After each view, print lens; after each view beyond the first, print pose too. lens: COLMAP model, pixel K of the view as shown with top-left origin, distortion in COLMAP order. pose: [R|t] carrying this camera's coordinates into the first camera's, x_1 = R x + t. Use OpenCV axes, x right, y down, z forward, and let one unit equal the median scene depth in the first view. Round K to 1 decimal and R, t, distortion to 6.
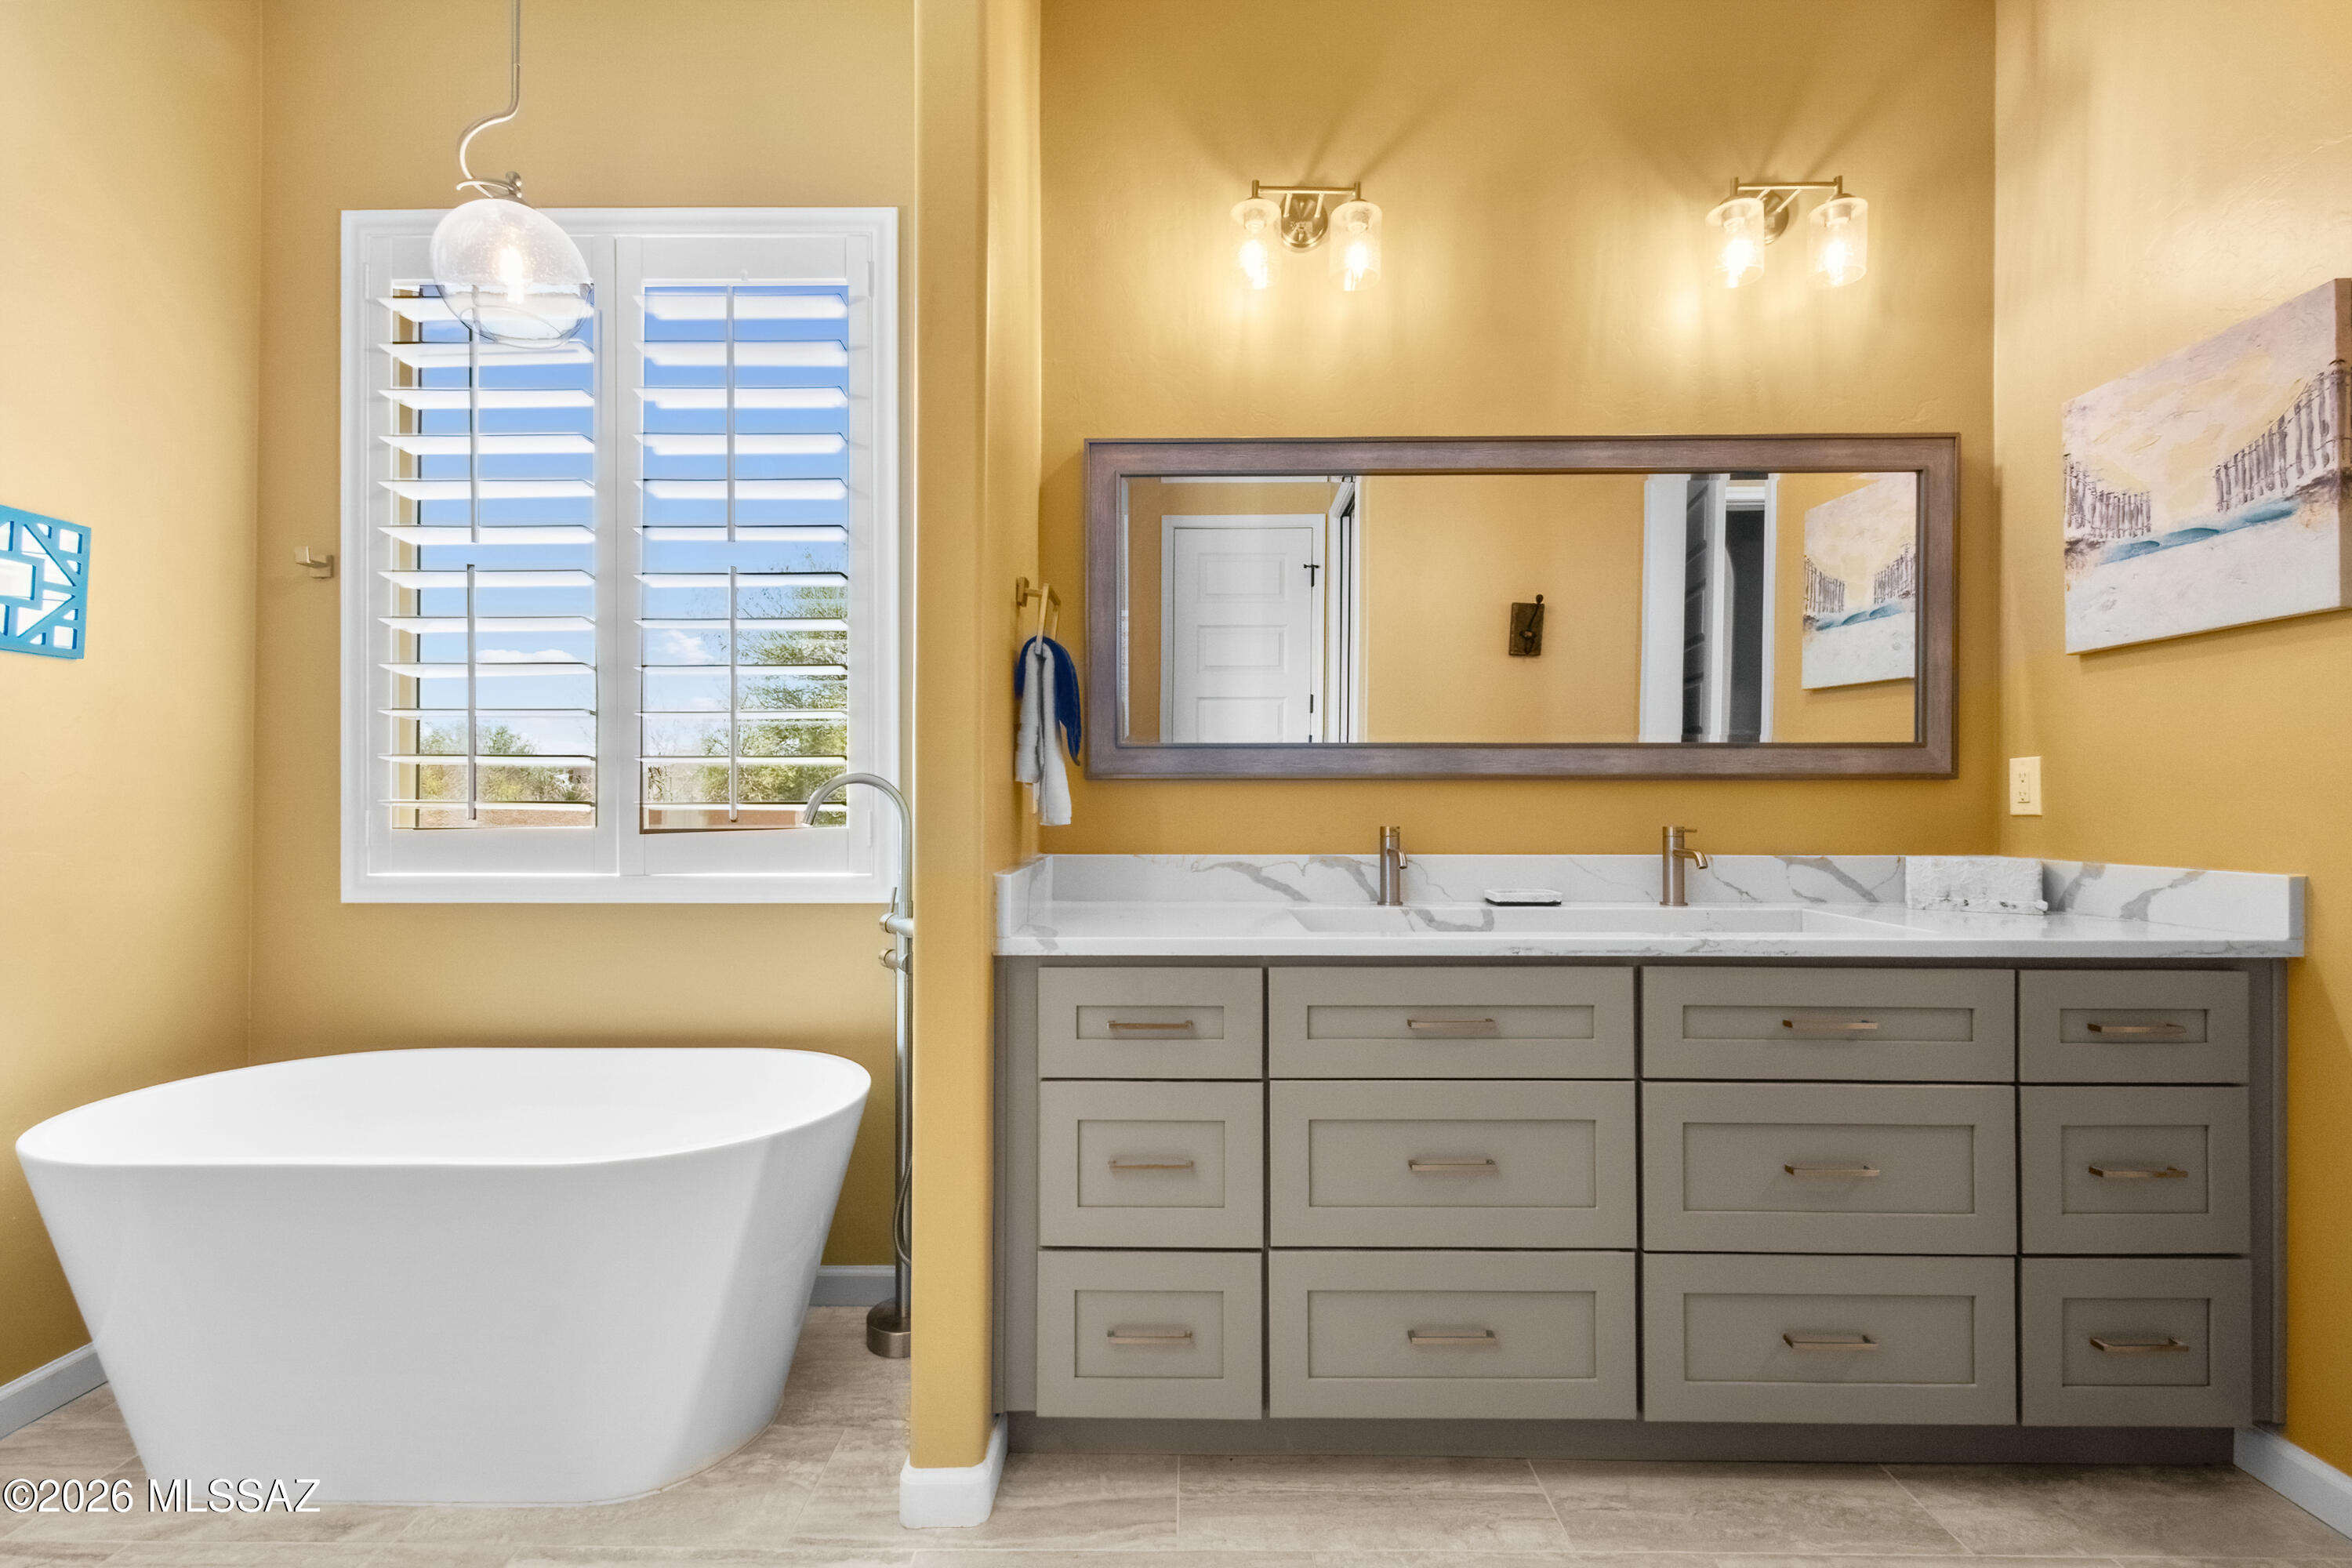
lens RADIAL K [[1056.1, 0, 1178.1], [0, 1056.1, 797.7], [0, 0, 1]] dist [0.008612, -0.003165]
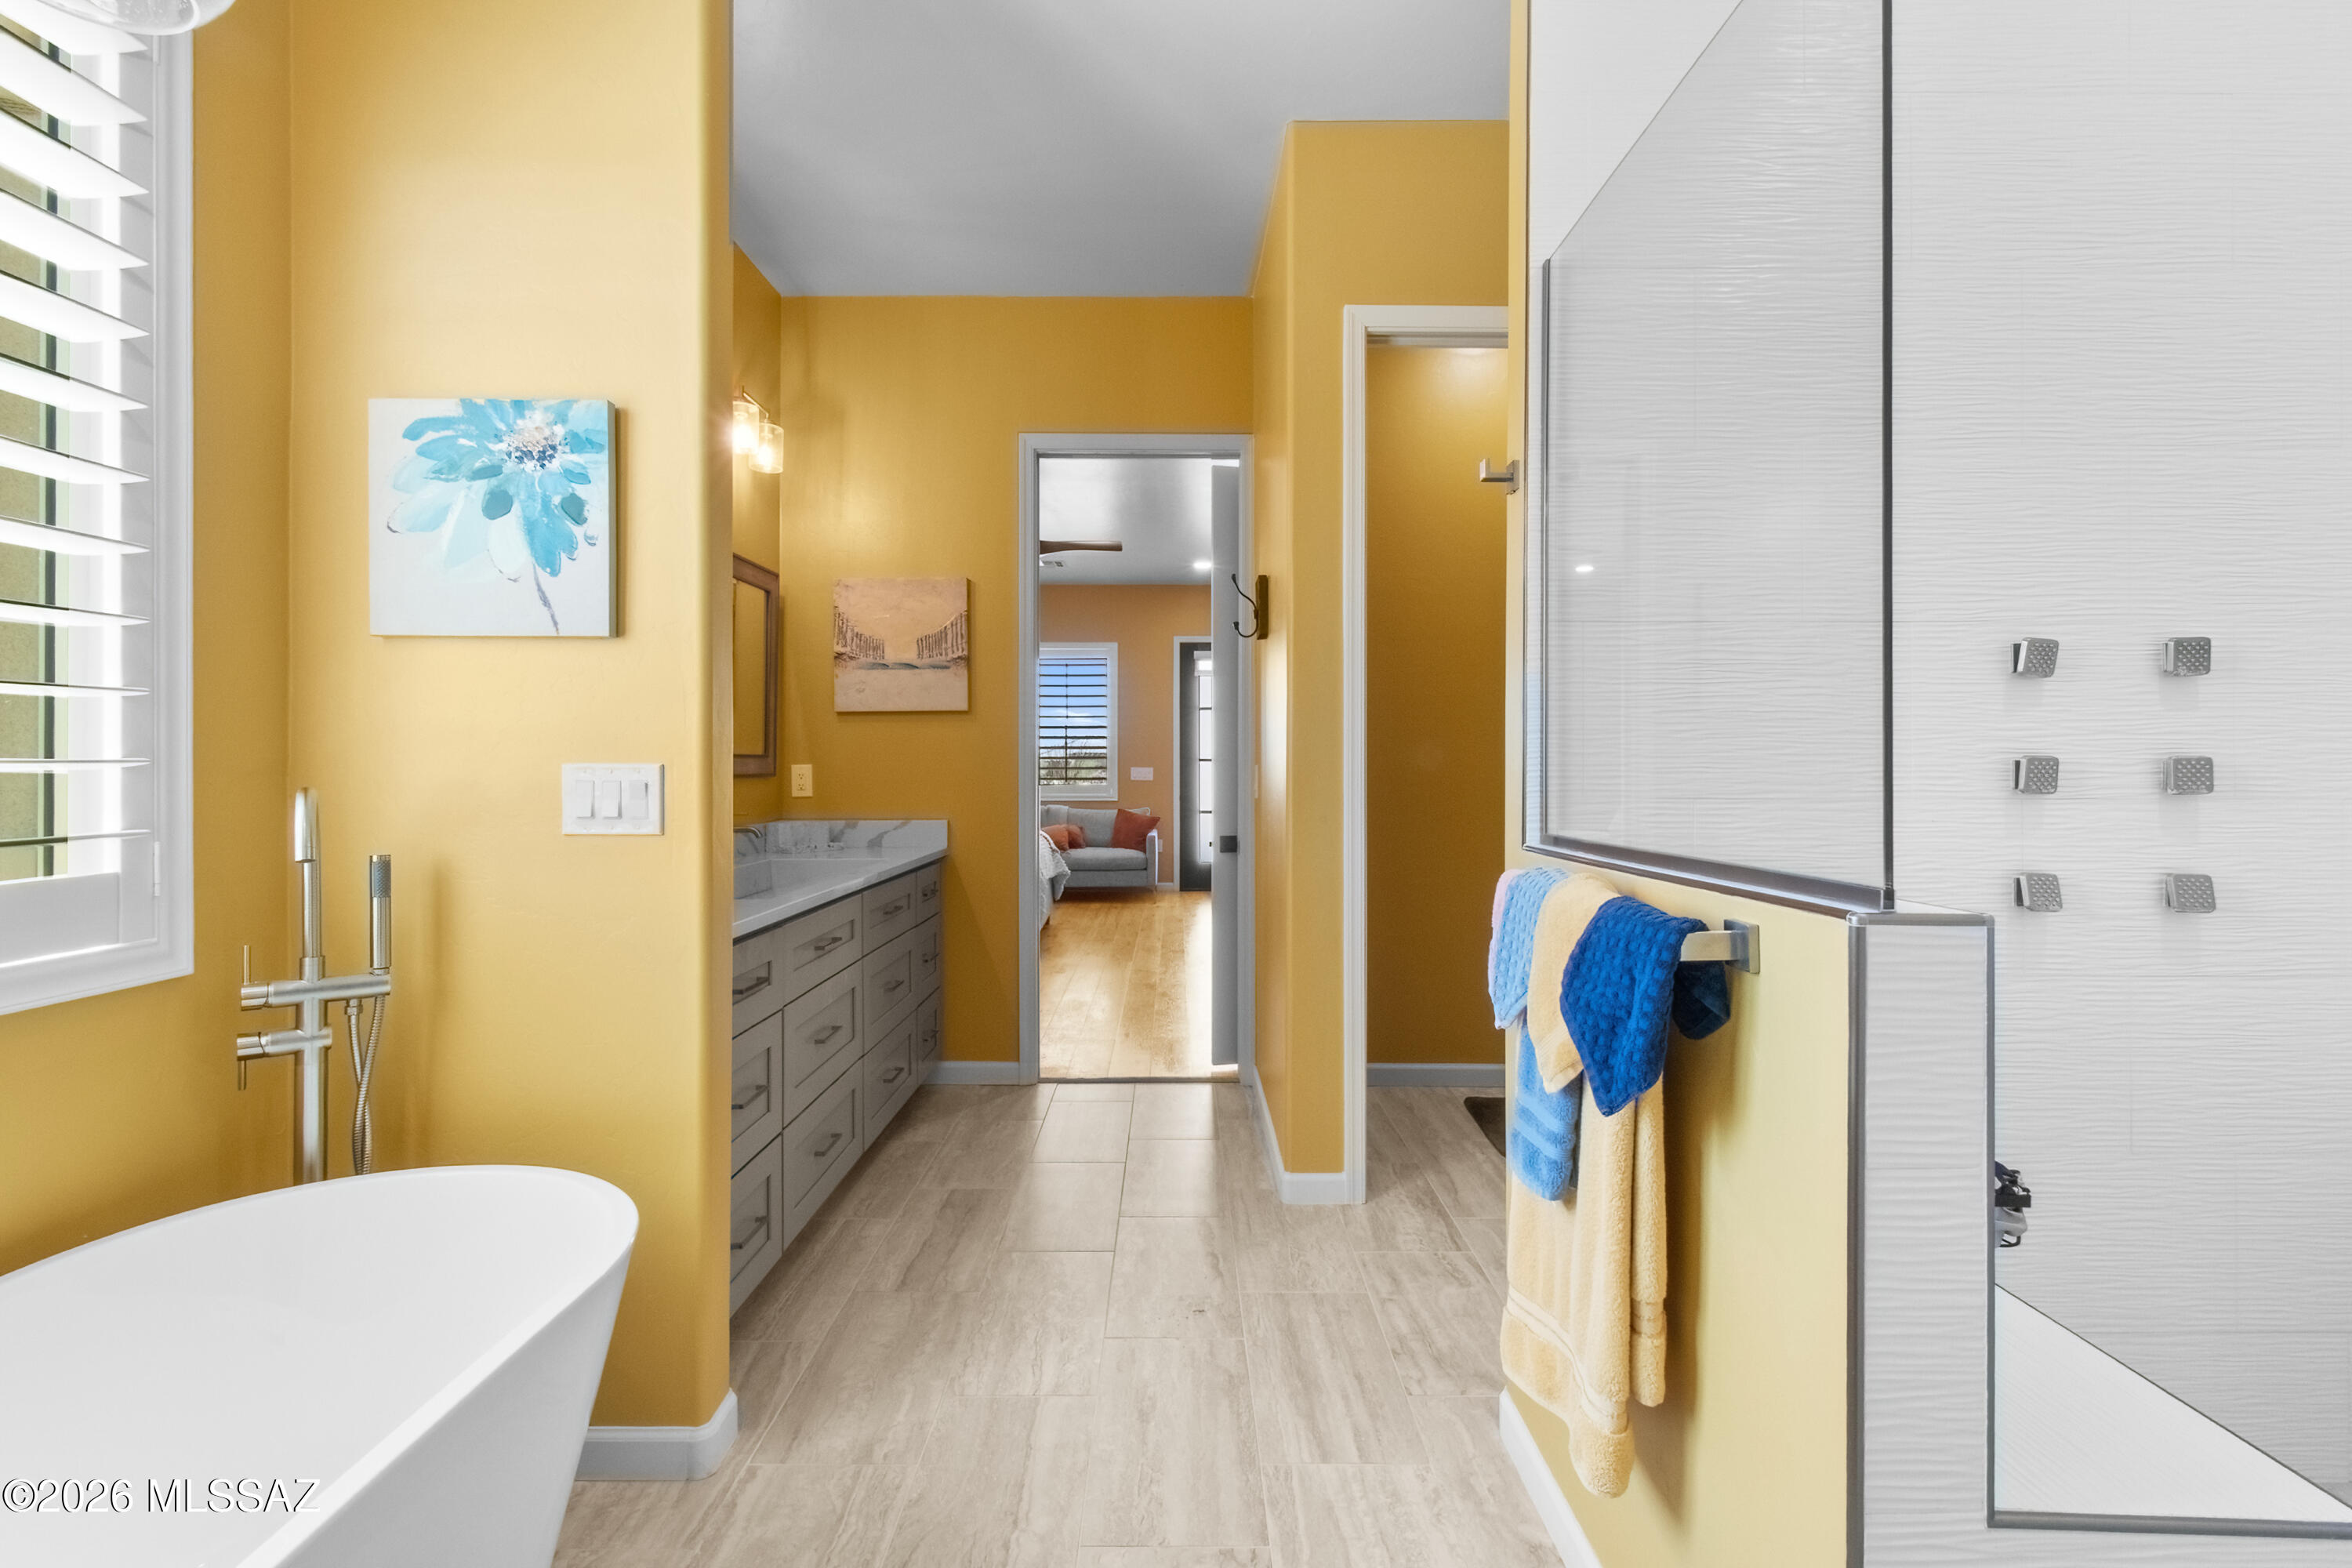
lens RADIAL K [[1056.1, 0, 1172.6], [0, 1056.1, 769.6], [0, 0, 1]] dist [0.008612, -0.003165]
pose [[-0.003831, -0.003435, 0.999987, -1.032323], [-0.001236, 0.999993, 0.003430, -0.038545], [-0.999992, -0.001223, -0.003835, 0.397674]]
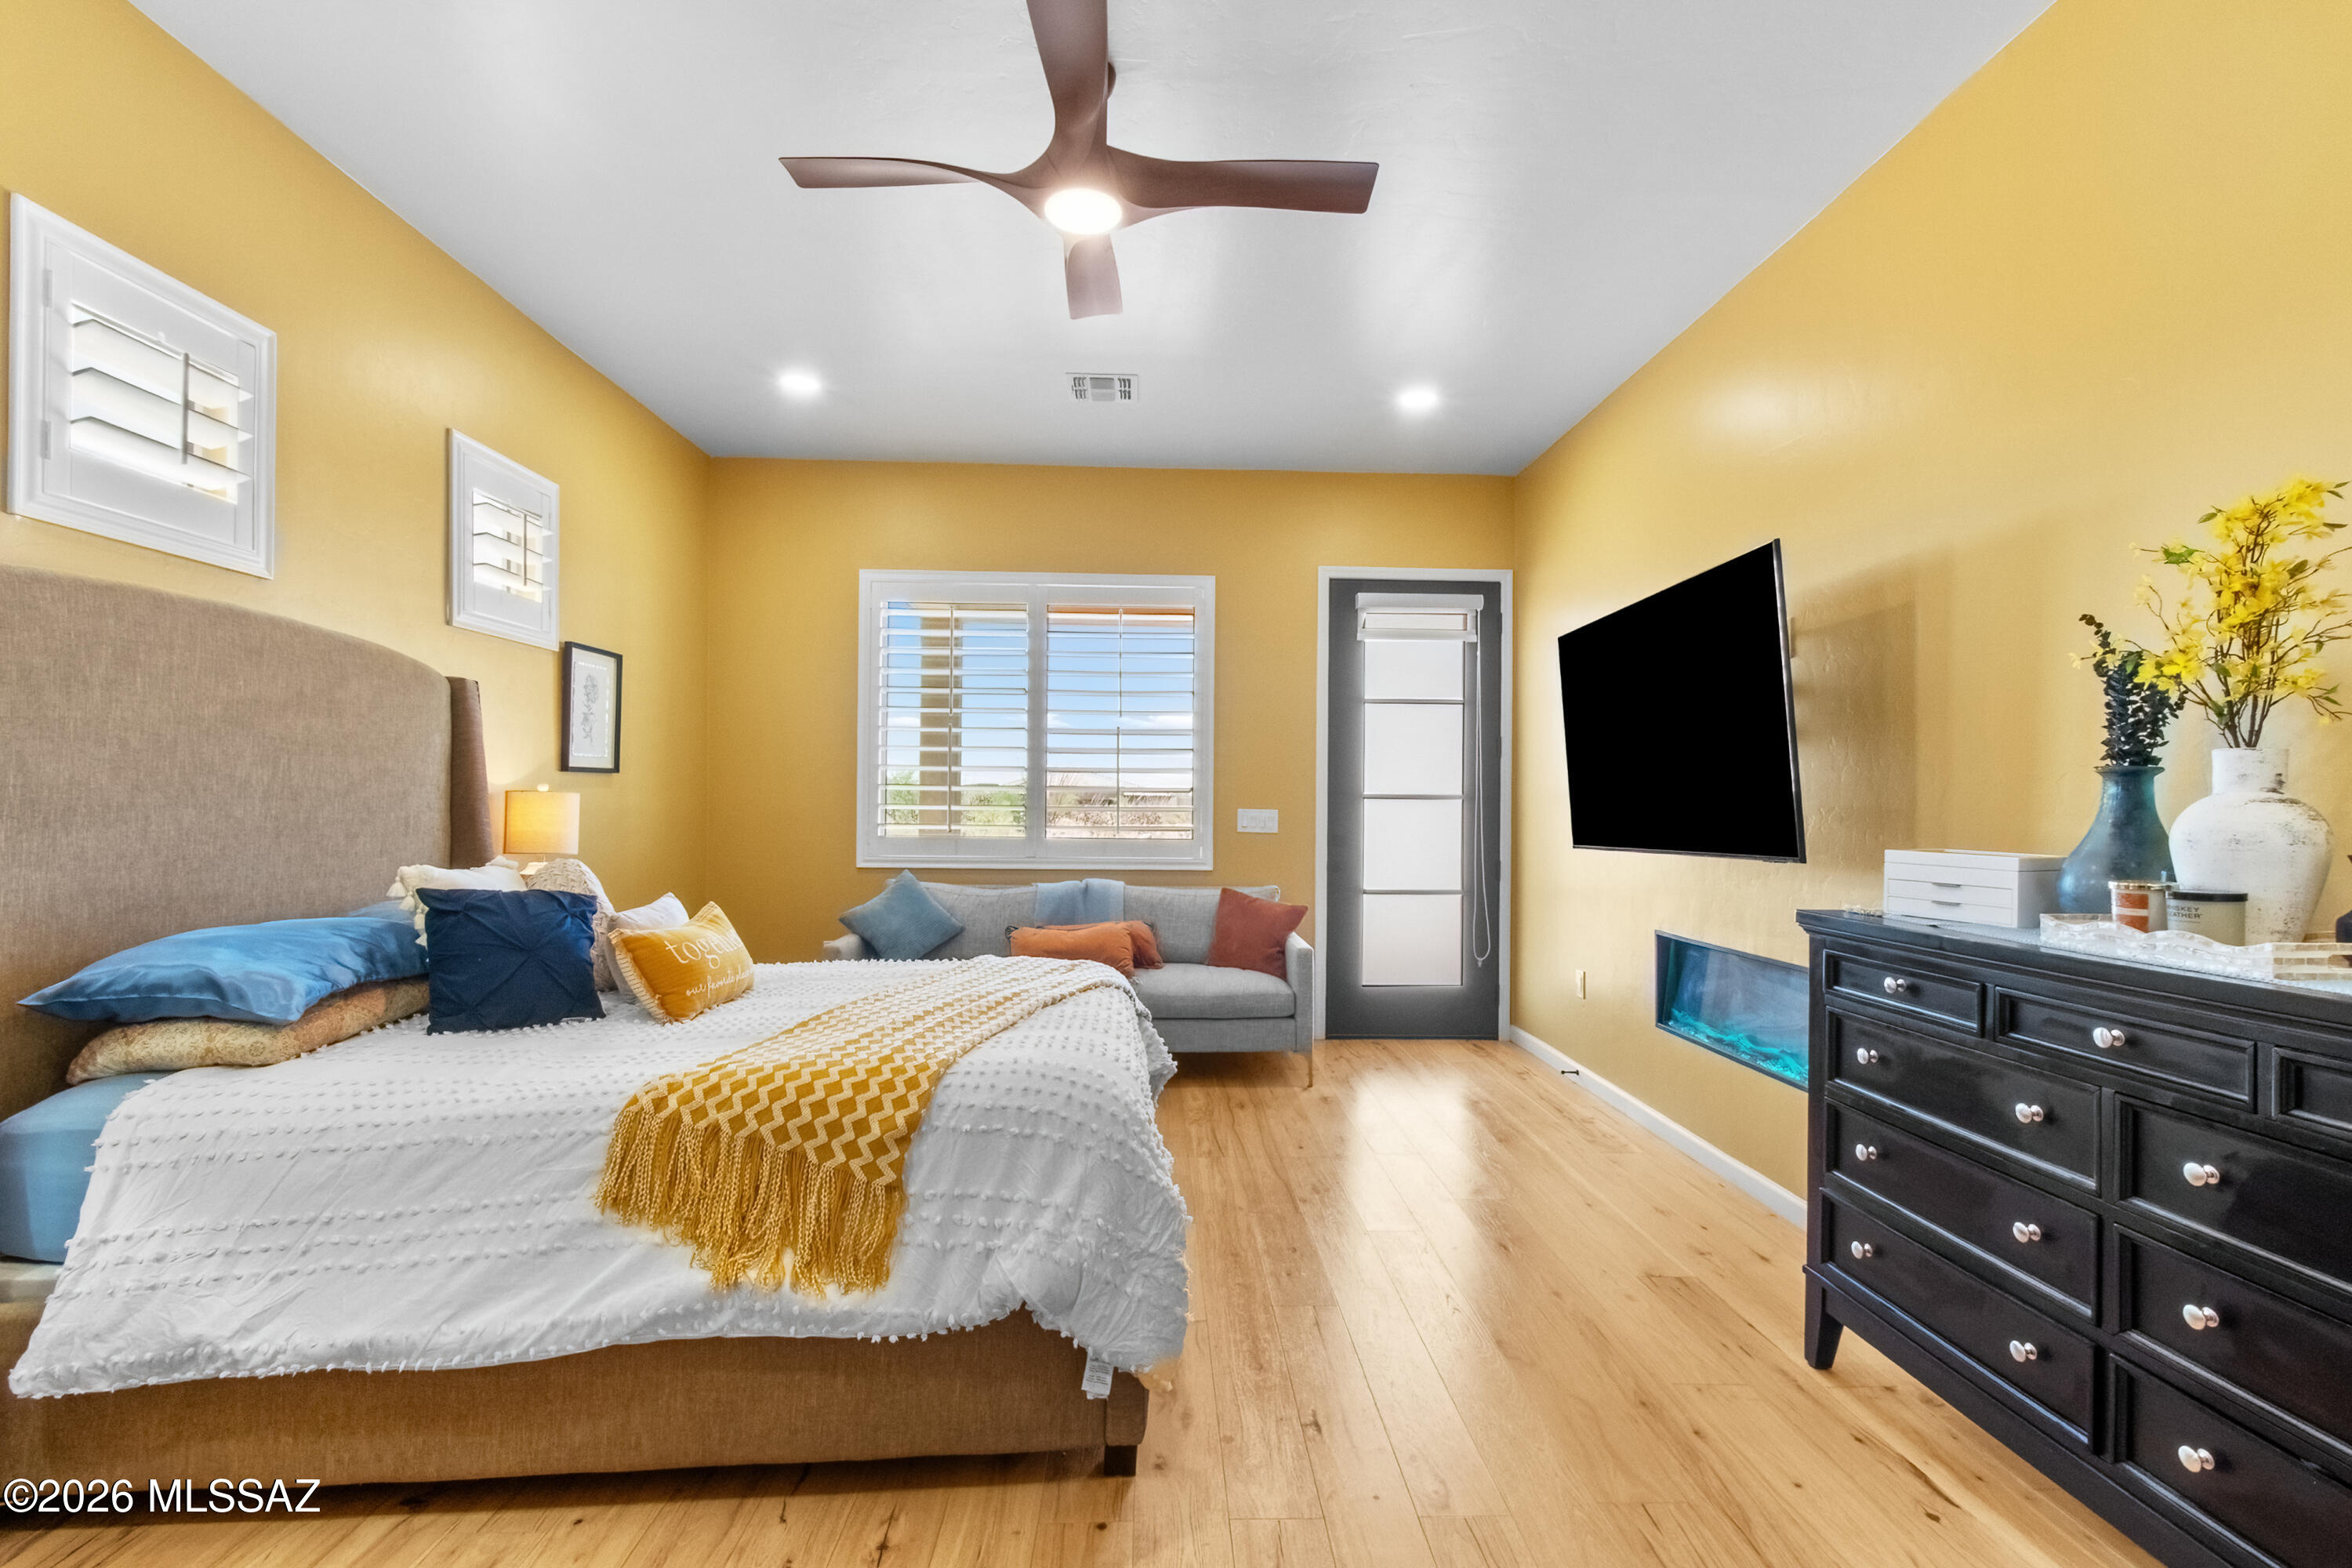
lens RADIAL K [[1056.1, 0, 1175.6], [0, 1056.1, 801.2], [0, 0, 1]] dist [0.008612, -0.003165]
pose [[-0.027880, 0.004092, 0.999603, 1.153620], [-0.008843, 0.999951, -0.004340, -0.036701], [-0.999572, -0.008961, -0.027843, 0.786047]]
